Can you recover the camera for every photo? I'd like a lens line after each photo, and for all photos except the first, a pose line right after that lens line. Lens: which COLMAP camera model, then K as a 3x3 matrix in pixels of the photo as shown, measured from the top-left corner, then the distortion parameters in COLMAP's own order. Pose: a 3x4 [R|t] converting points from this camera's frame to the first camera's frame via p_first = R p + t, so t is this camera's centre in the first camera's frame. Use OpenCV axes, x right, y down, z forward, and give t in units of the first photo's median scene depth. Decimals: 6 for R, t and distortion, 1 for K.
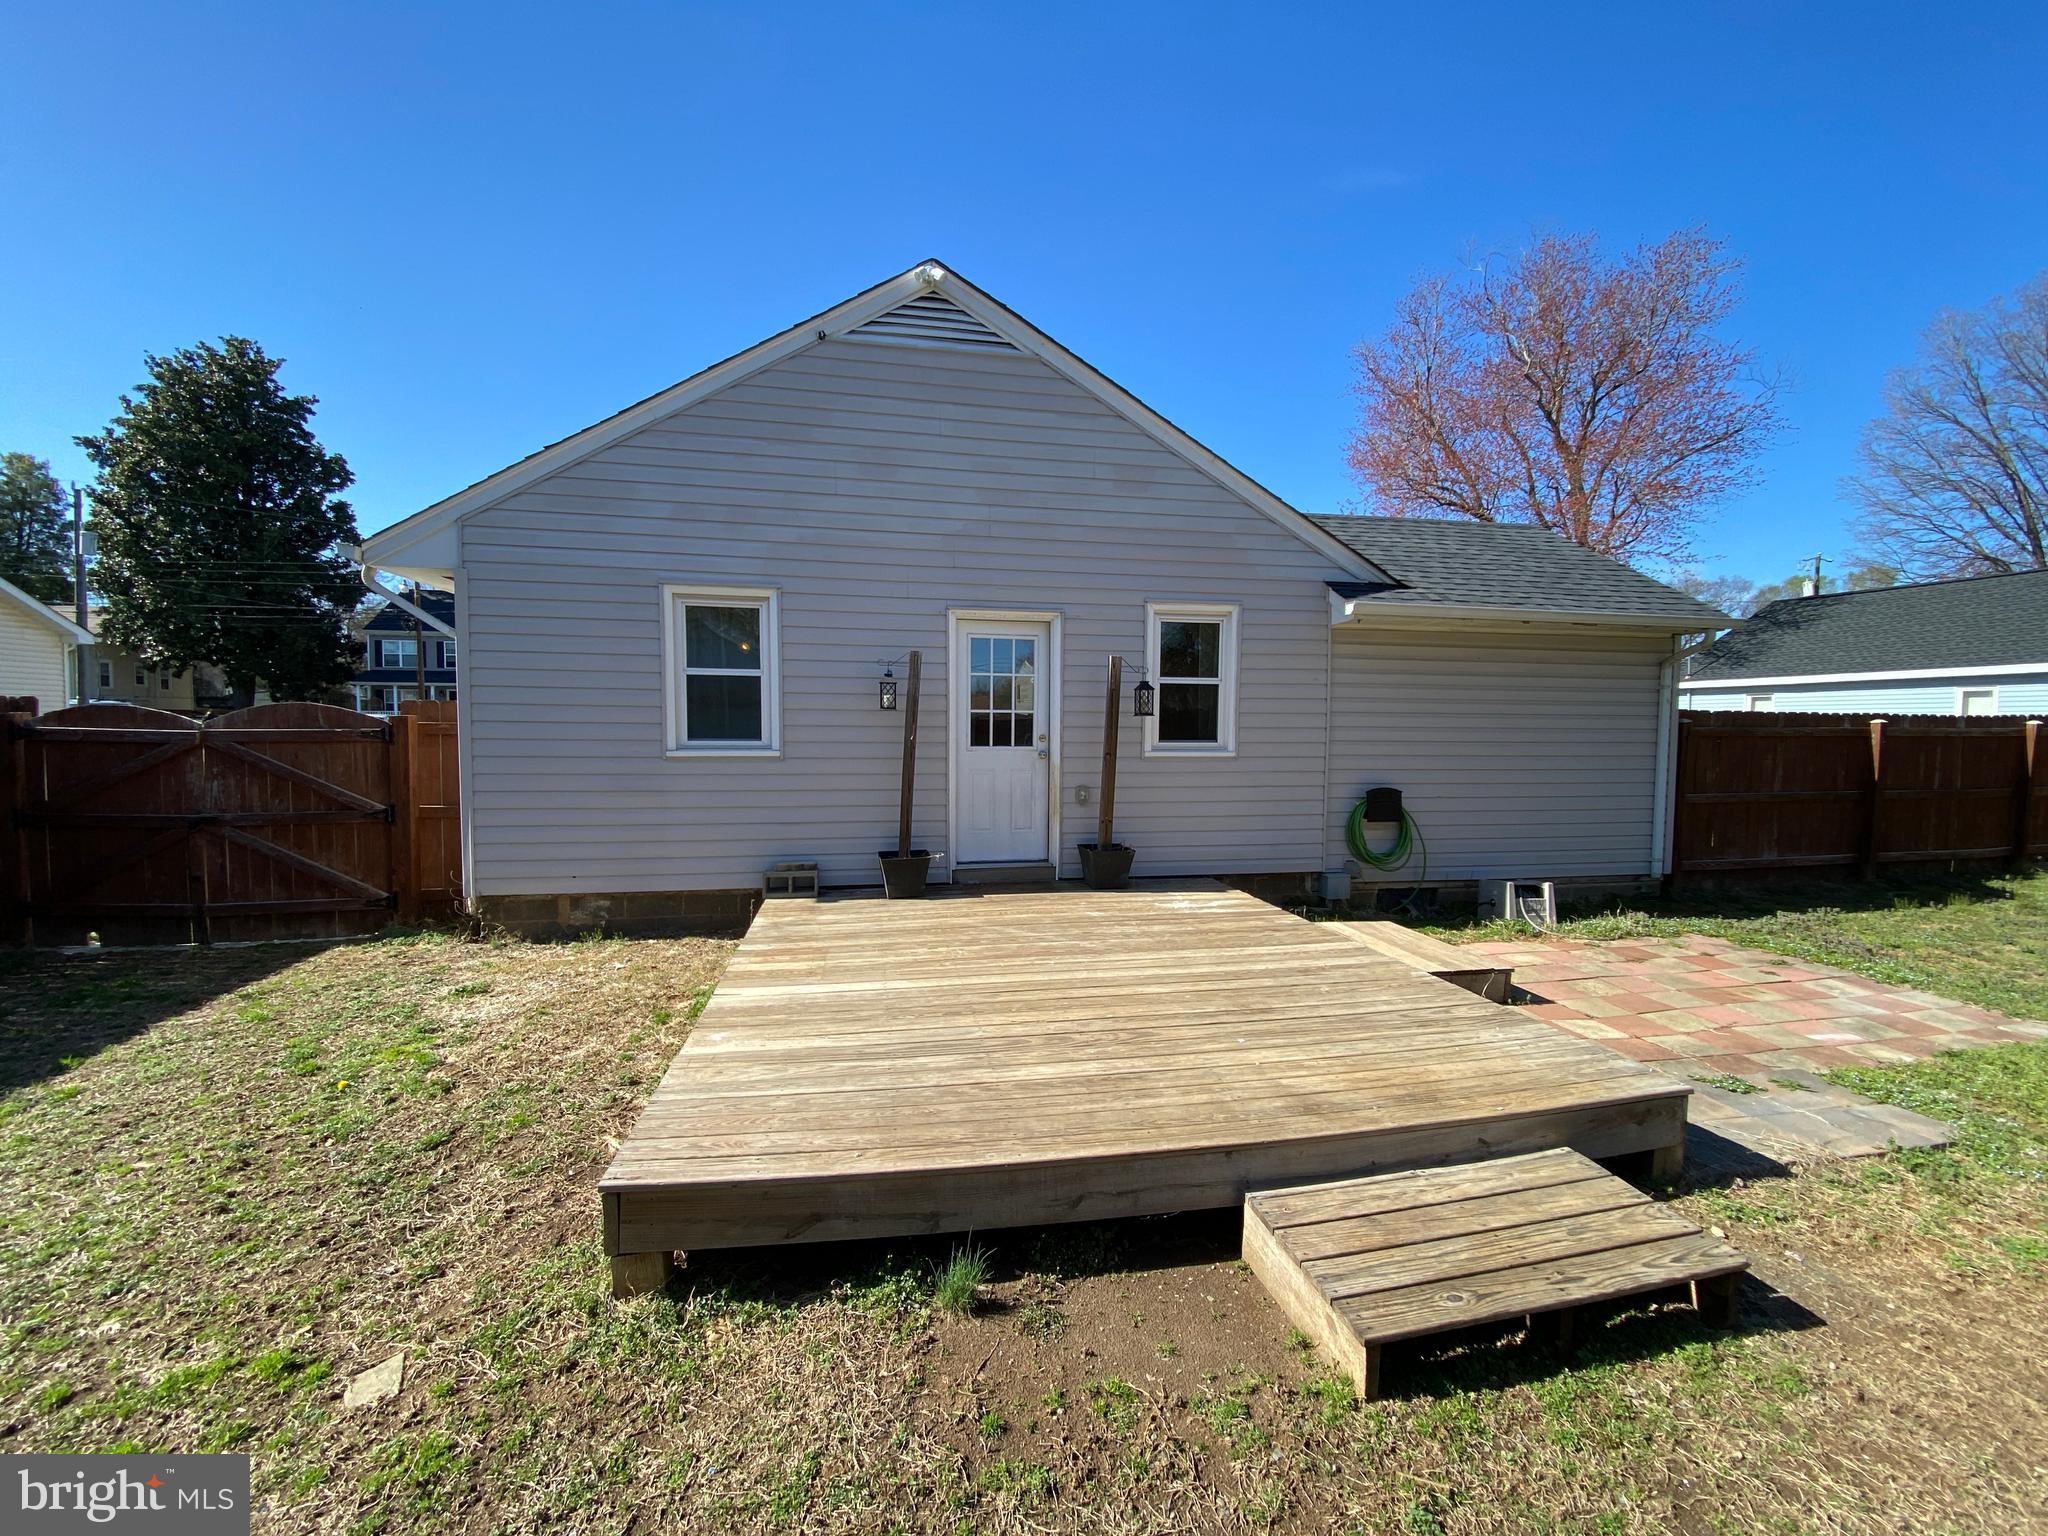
lens RADIAL K [[834.7, 0, 1024.0], [0, 834.7, 768.0], [0, 0, 1]] dist [0.030327, -0.026265]
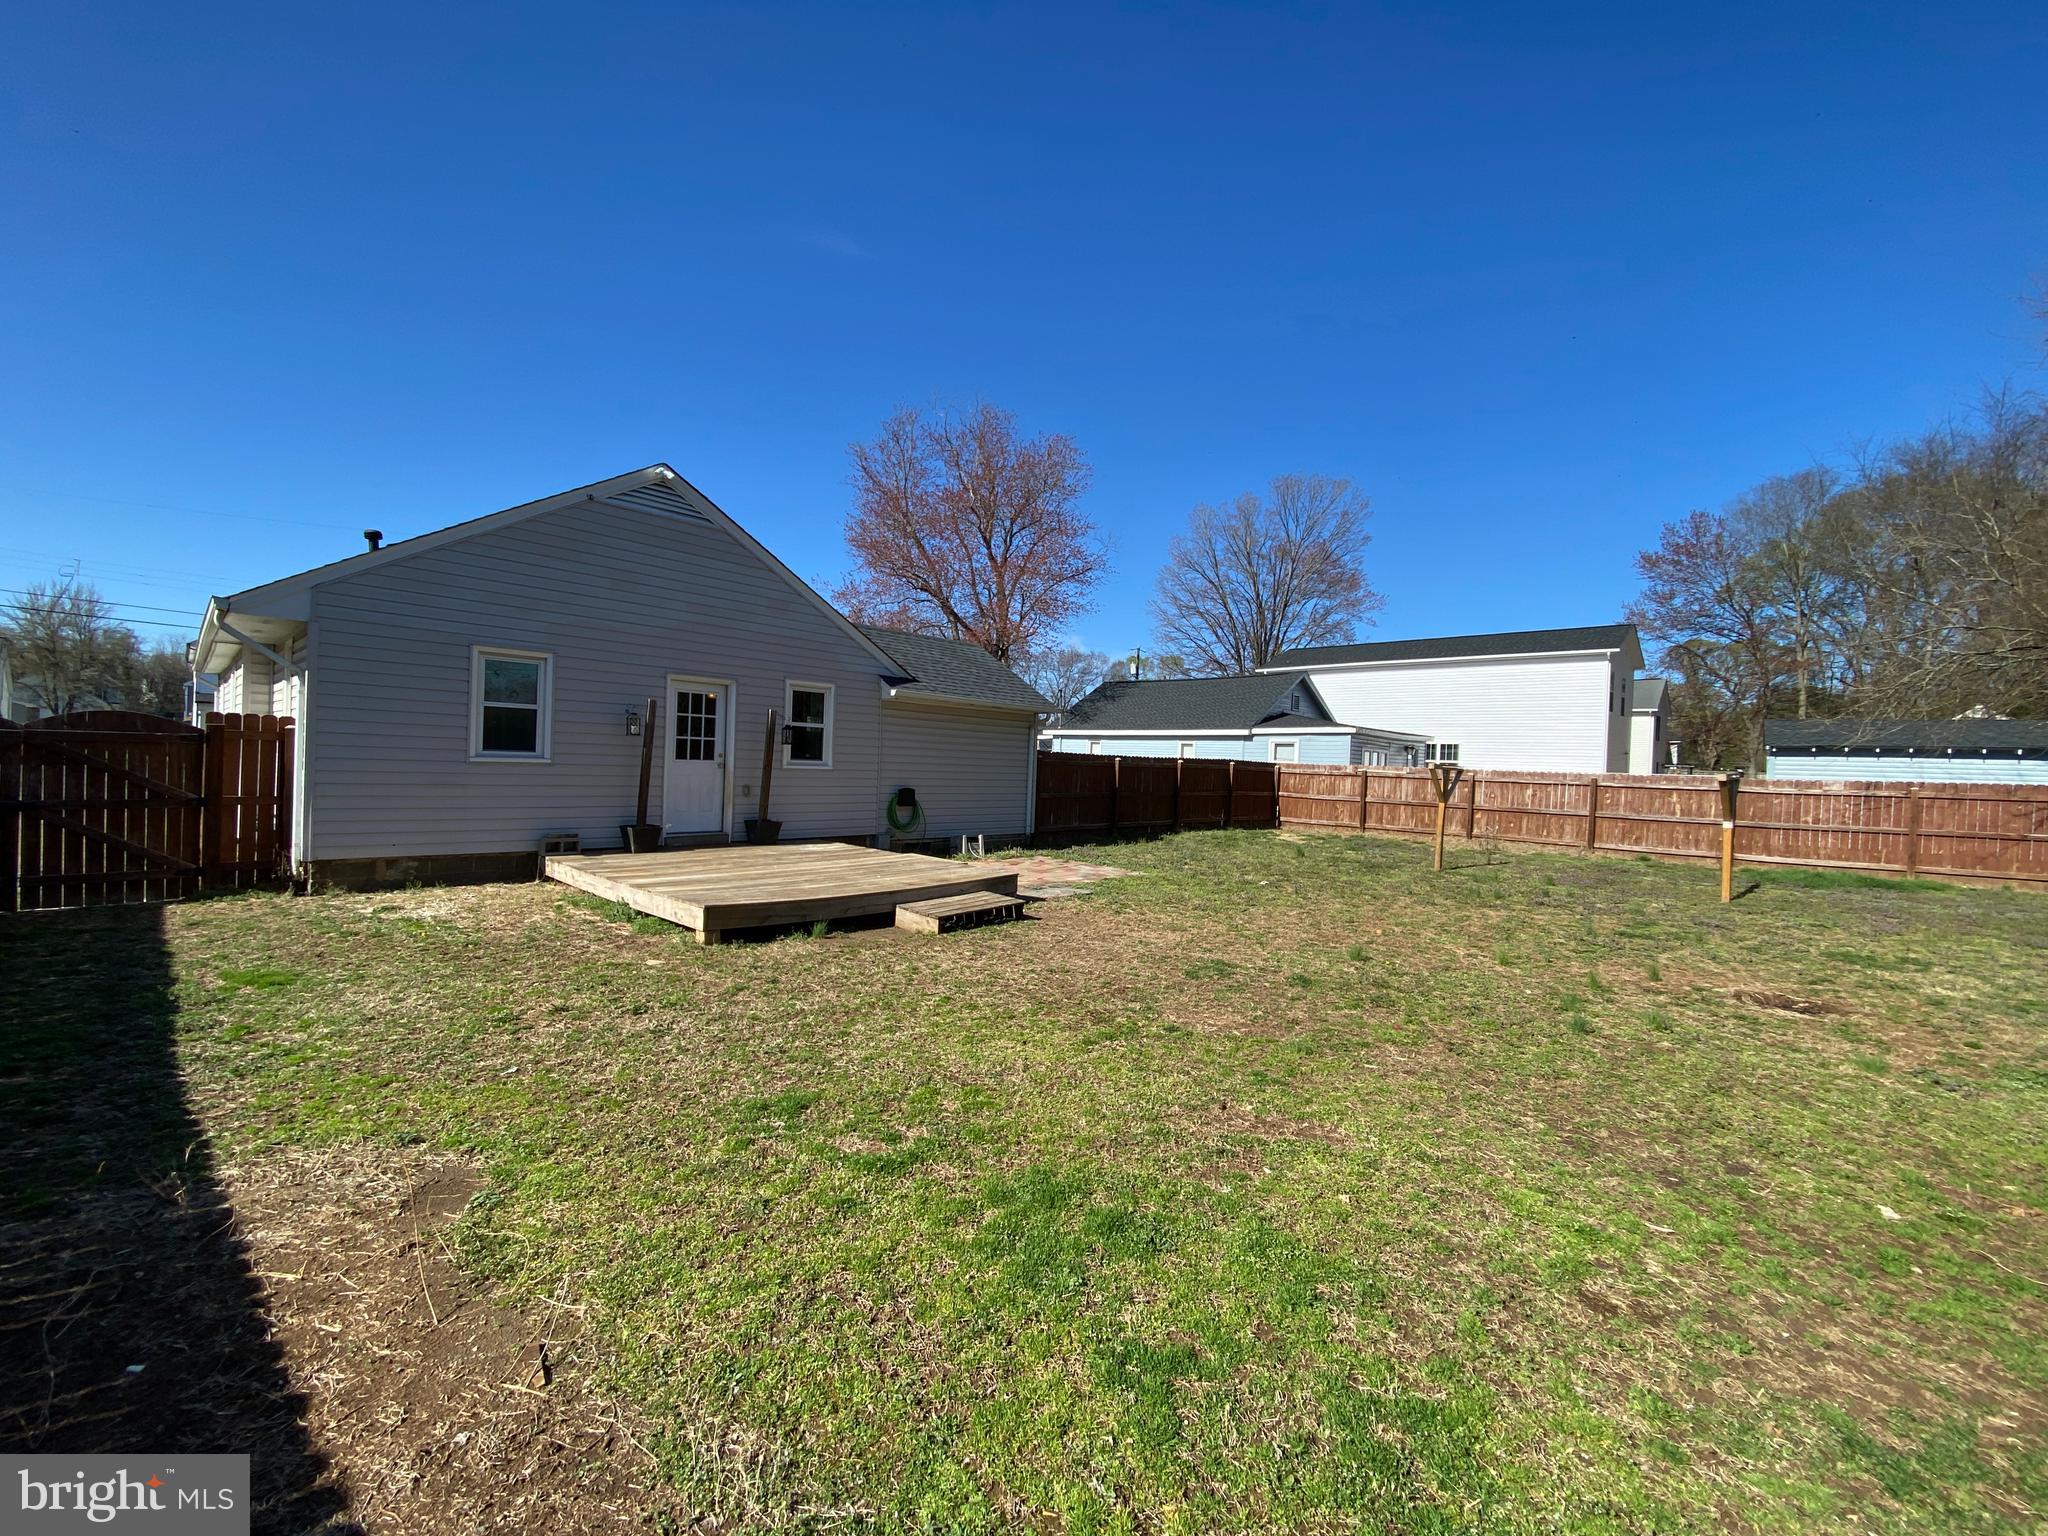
lens RADIAL K [[834.7, 0, 1024.0], [0, 834.7, 768.0], [0, 0, 1]] dist [0.030327, -0.026265]
pose [[0.822293, 0.020066, 0.568710, -0.423136], [-0.004891, 0.999590, -0.028196, 0.031653], [-0.569043, 0.020403, 0.822055, -0.689402]]
